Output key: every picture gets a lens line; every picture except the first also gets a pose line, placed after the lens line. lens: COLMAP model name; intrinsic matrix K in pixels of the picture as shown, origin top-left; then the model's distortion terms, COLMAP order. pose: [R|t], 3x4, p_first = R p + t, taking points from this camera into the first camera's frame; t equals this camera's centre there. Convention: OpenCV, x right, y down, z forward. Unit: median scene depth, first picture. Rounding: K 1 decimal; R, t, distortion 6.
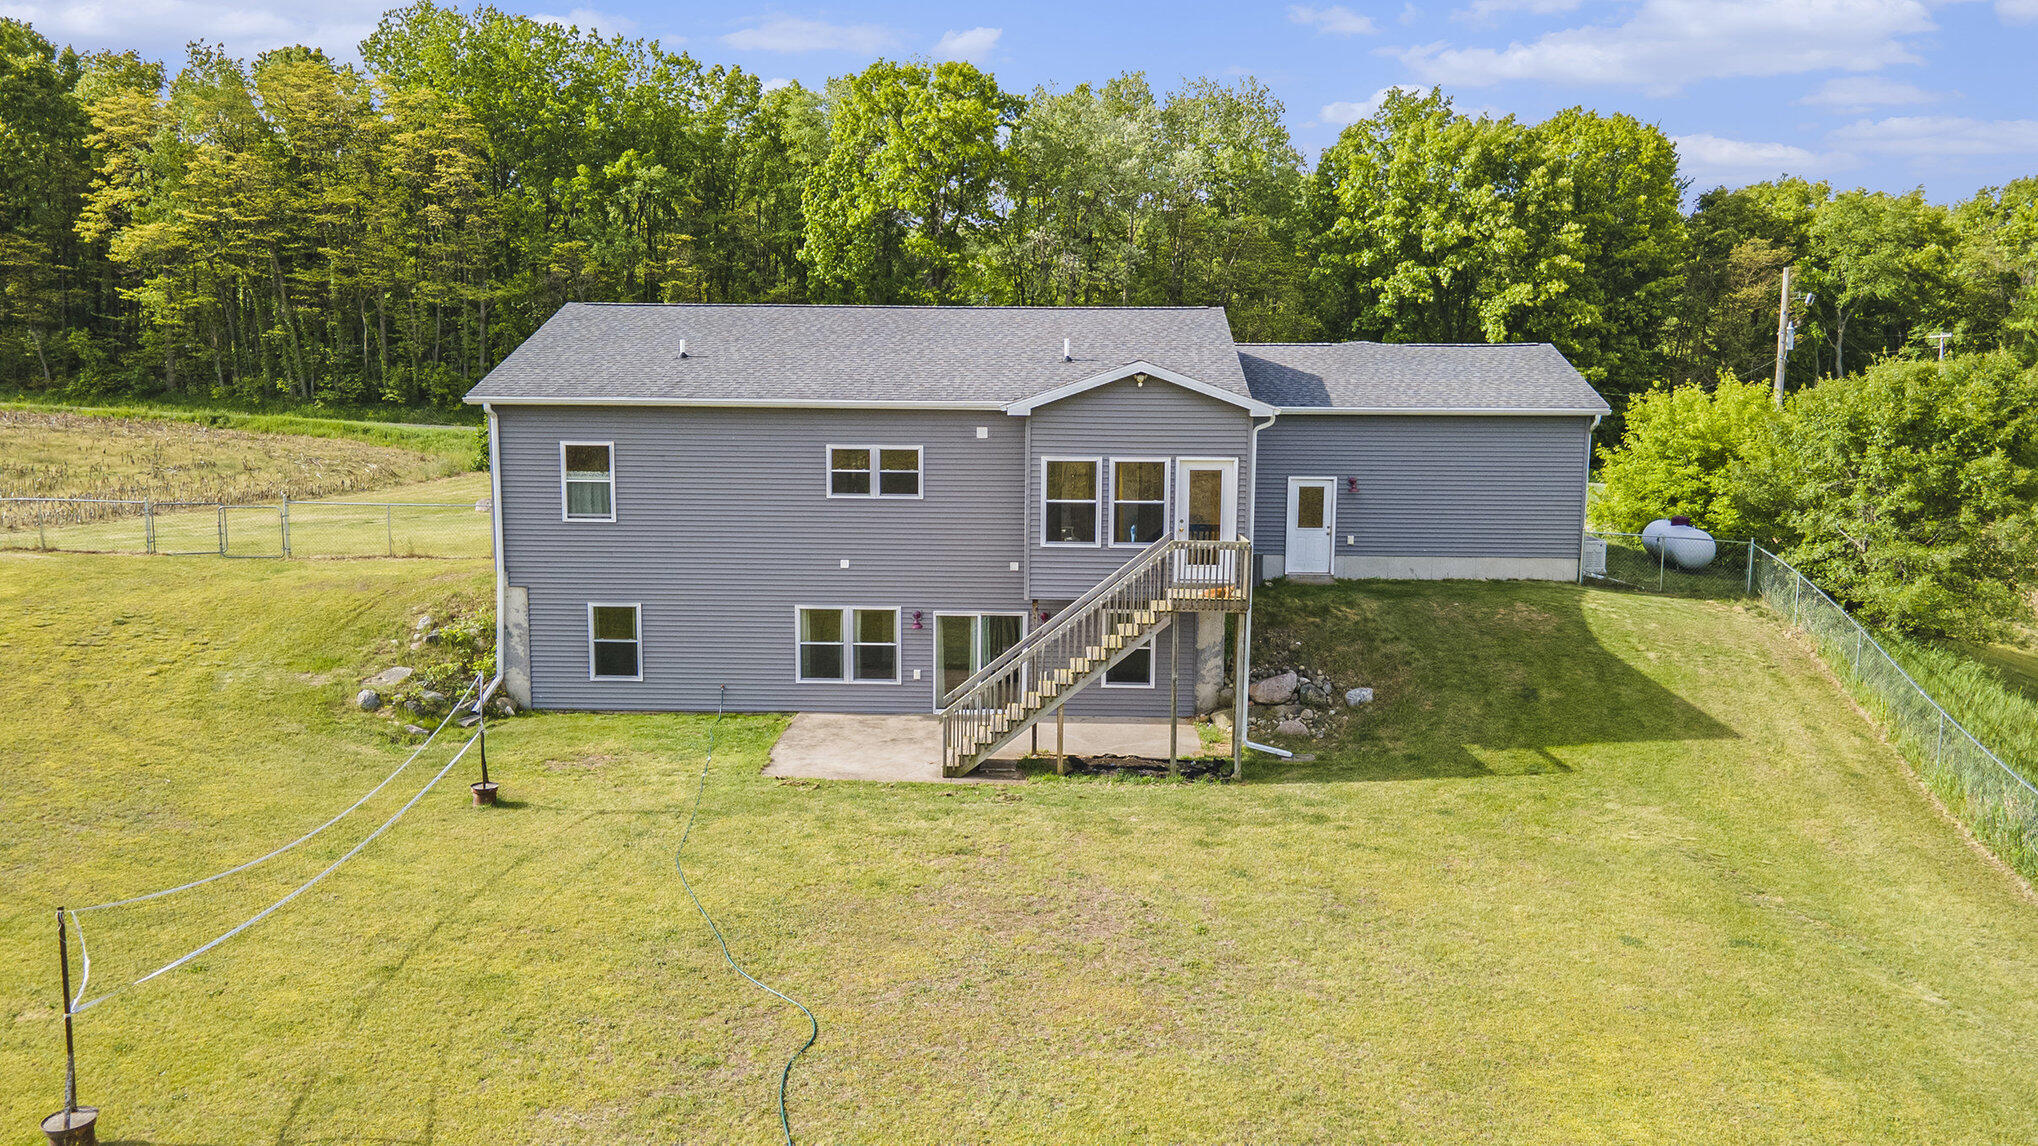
lens RADIAL K [[1503.3, 0, 1024.0], [0, 1503.3, 569.1], [0, 0, 1]] dist [0.004893, 0.096181]
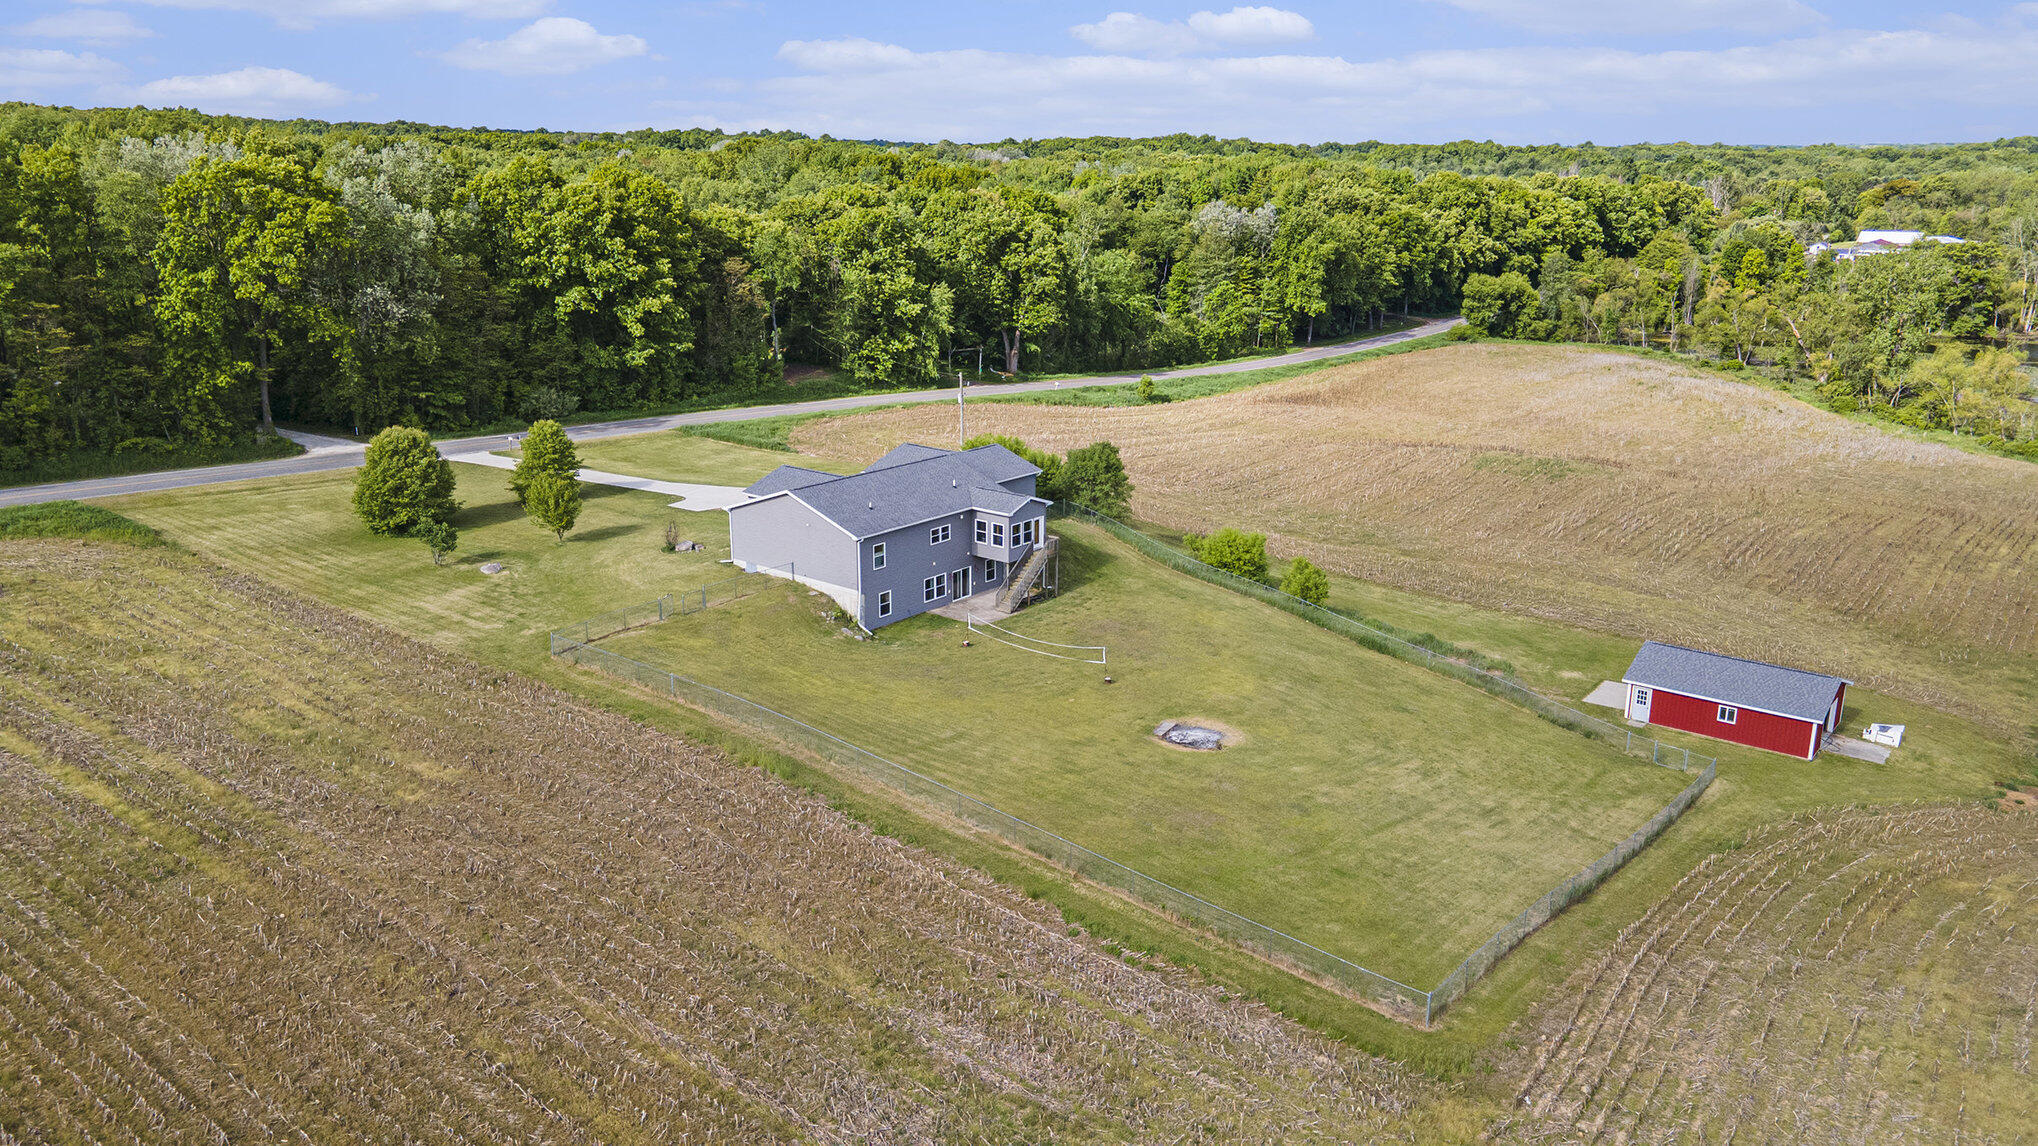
lens RADIAL K [[1529.4, 0, 1030.1], [0, 1529.4, 591.8], [0, 0, 1]] dist [0.002628, 0.103753]
pose [[0.604916, -0.232582, 0.761566, -2.510452], [0.107565, 0.971494, 0.211255, -0.617493], [-0.788991, -0.045874, 0.612690, -1.191139]]
